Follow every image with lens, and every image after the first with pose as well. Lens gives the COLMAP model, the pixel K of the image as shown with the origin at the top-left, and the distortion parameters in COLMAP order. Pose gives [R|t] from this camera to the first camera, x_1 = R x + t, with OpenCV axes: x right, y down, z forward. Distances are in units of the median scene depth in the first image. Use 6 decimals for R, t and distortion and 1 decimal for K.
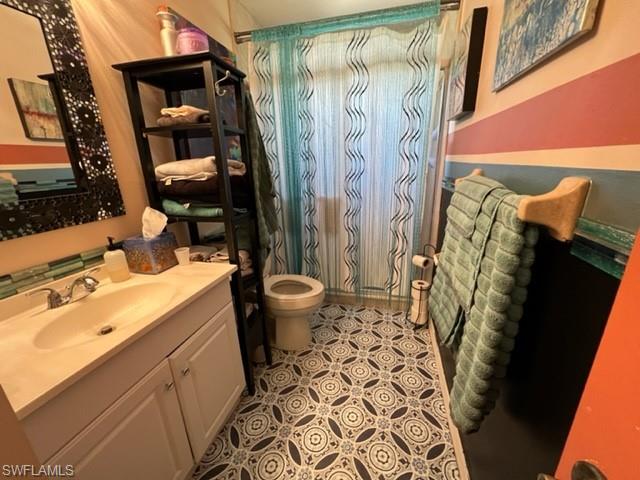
lens RADIAL K [[255.6, 0, 320.7], [0, 255.6, 240.5], [0, 0, 1]] dist [-0.002191, 0.000509]
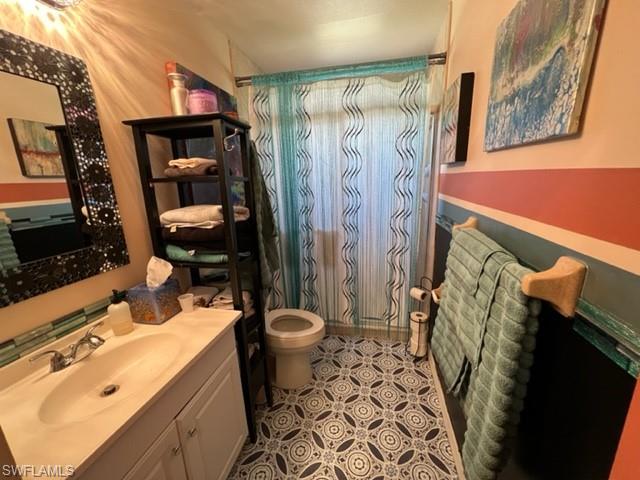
lens RADIAL K [[255.6, 0, 320.3], [0, 255.6, 239.3], [0, 0, 1]] dist [-0.002191, 0.000509]
pose [[0.999246, -0.012488, 0.036763, -0.048963], [0.014858, 0.997780, -0.064924, -0.105862], [-0.035871, 0.065421, 0.997213, -0.024979]]
